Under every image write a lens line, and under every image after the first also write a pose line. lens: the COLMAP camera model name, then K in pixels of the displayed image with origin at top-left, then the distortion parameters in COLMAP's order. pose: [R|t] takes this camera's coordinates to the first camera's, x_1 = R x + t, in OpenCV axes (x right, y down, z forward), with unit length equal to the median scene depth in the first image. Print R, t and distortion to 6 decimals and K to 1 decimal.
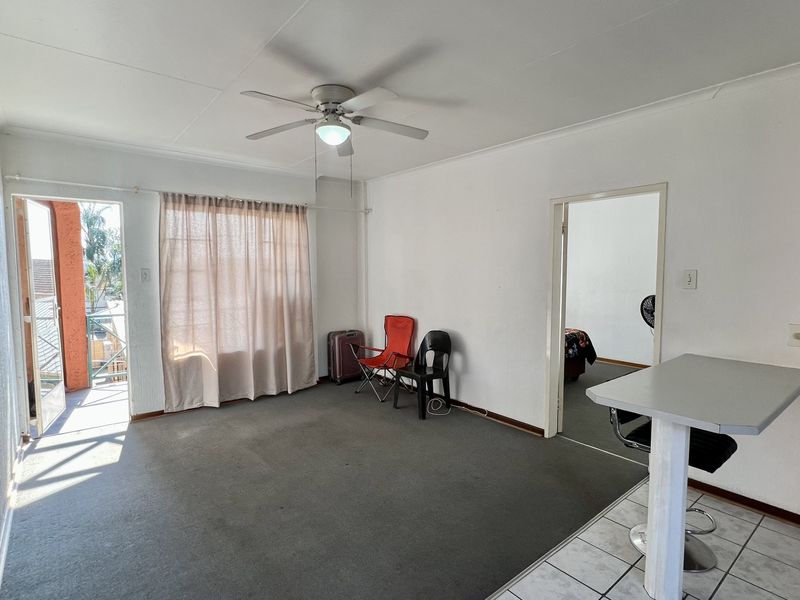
lens RADIAL K [[427.6, 0, 395.6], [0, 427.6, 297.9], [0, 0, 1]] dist [-0.002541, 0.001139]
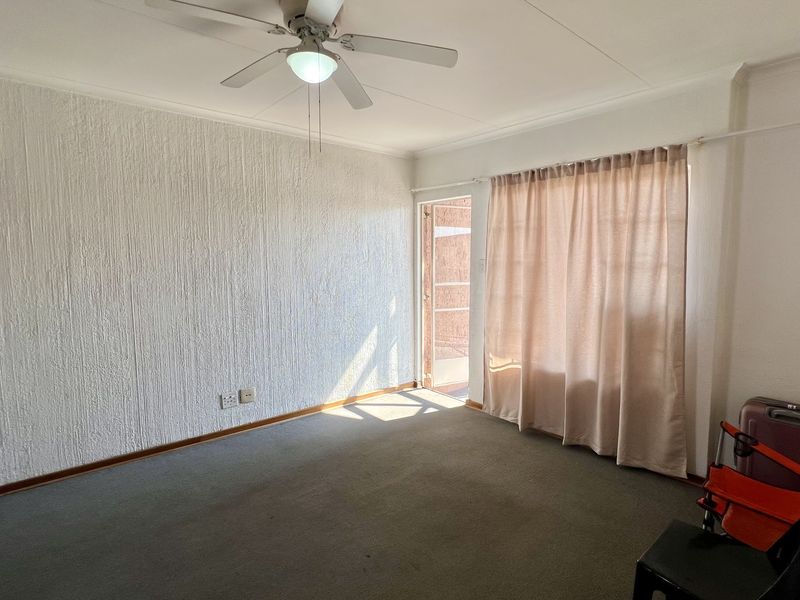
lens RADIAL K [[427.6, 0, 395.6], [0, 427.6, 297.9], [0, 0, 1]] dist [-0.002541, 0.001139]
pose [[0.030072, 0.094746, -0.995047, 0.361283], [-0.071308, 0.993164, 0.092412, -0.052094], [0.997001, 0.068176, 0.036622, 0.700558]]
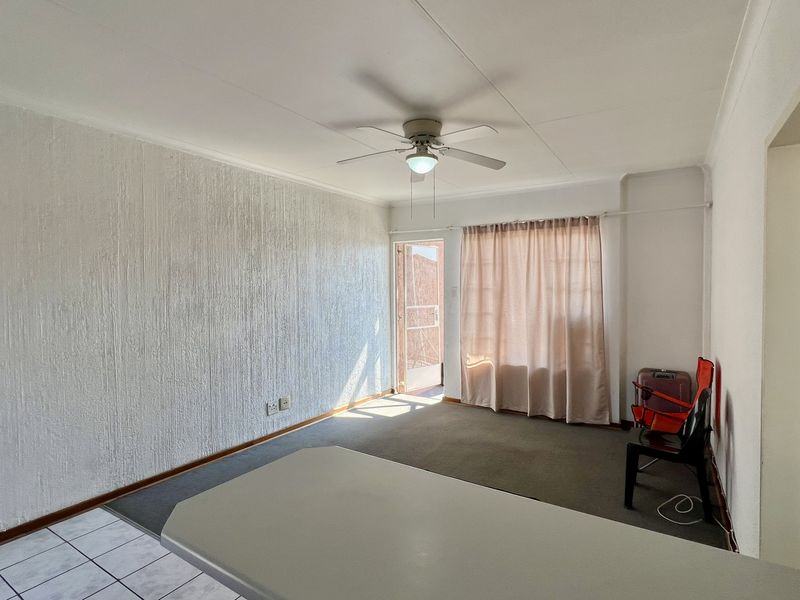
lens RADIAL K [[427.6, 0, 395.6], [0, 427.6, 297.9], [0, 0, 1]] dist [-0.002541, 0.001139]
pose [[0.324481, 0.022683, -0.945620, 0.537430], [-0.063124, 0.998003, 0.002279, -0.024676], [0.943784, 0.058951, 0.325265, 0.370158]]
